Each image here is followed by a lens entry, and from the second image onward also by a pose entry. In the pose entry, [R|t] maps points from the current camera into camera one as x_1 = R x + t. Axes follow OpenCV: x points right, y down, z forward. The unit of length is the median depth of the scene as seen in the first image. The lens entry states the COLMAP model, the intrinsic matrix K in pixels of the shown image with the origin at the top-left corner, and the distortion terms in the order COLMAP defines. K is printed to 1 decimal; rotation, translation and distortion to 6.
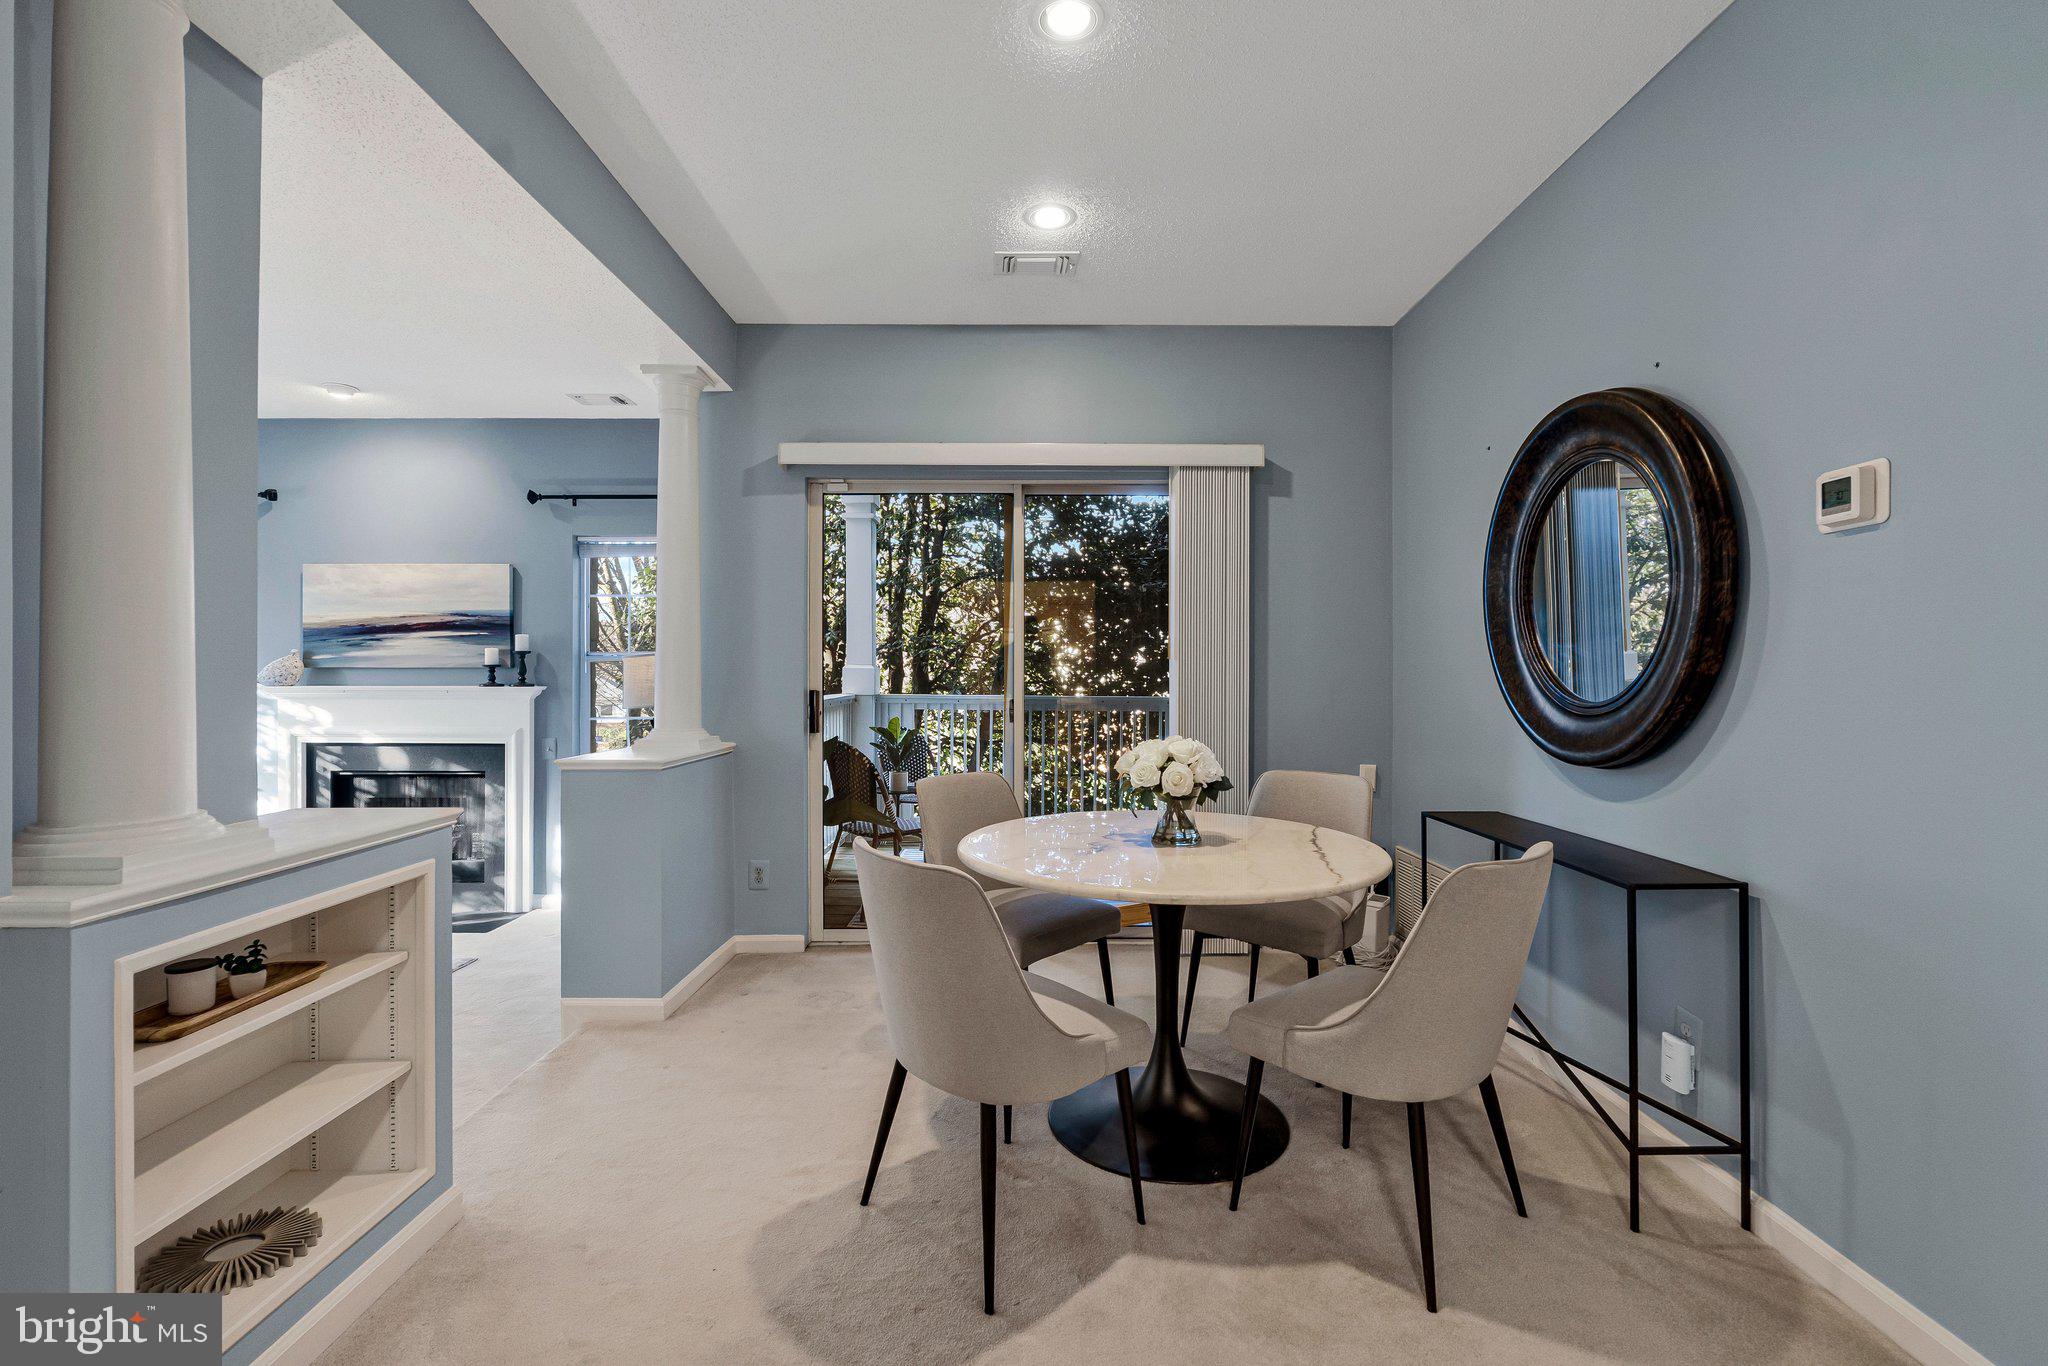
lens RADIAL K [[905.9, 0, 1018.9], [0, 905.9, 674.4], [0, 0, 1]] dist [-0.003260, 0.001634]
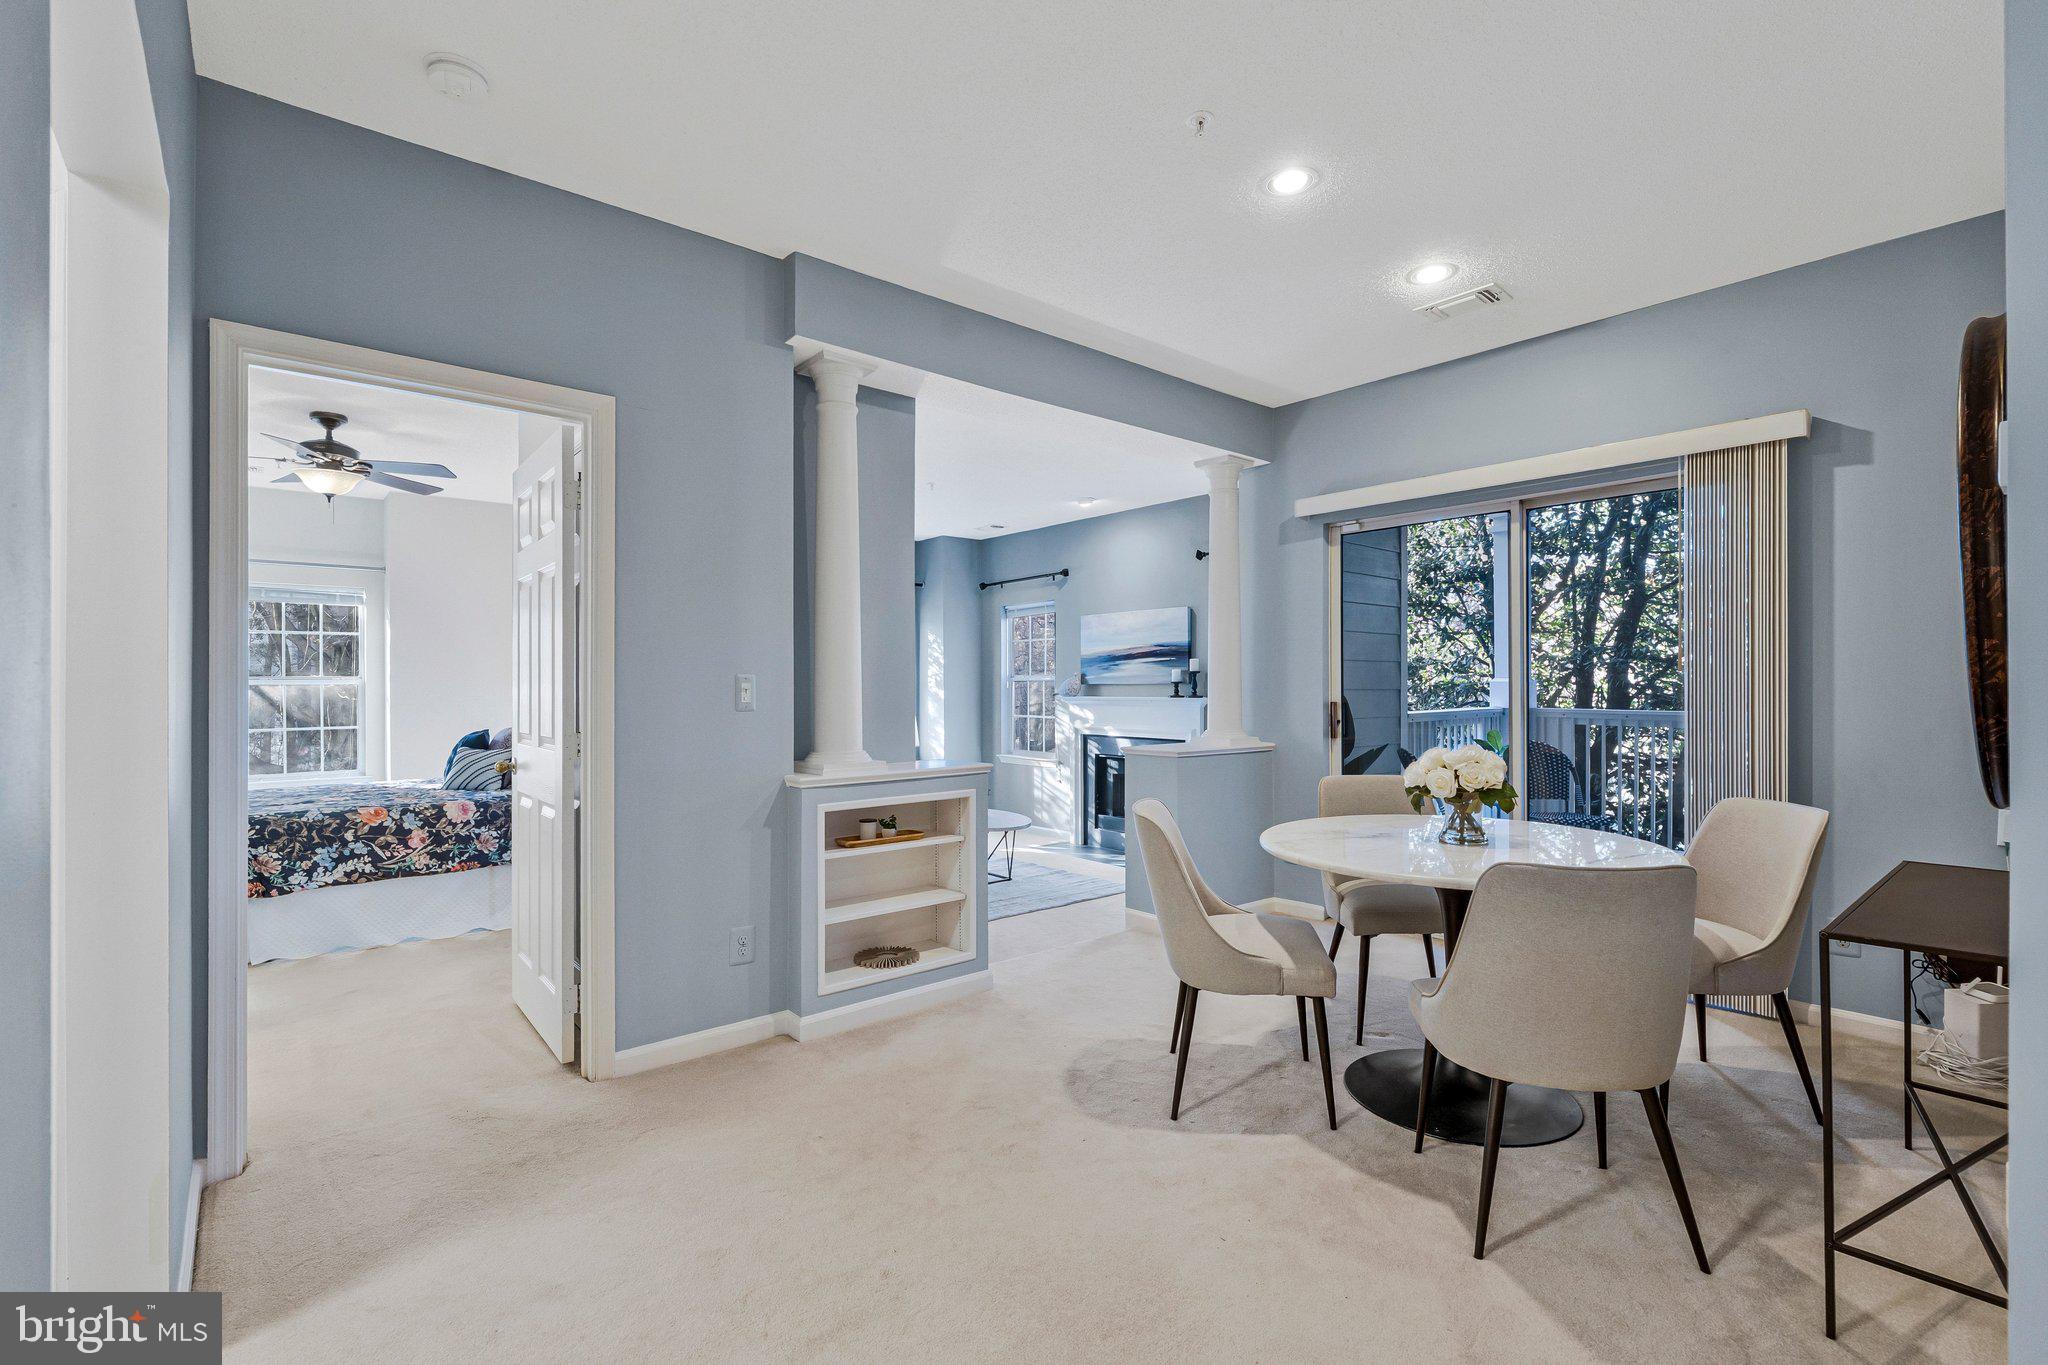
lens RADIAL K [[905.9, 0, 1055.2], [0, 905.9, 688.7], [0, 0, 1]] dist [-0.003260, 0.001634]
pose [[0.666578, -0.001866, -0.745433, 0.313392], [0.004057, 0.999991, 0.001125, -0.002150], [0.745424, -0.003774, 0.666580, -0.045194]]
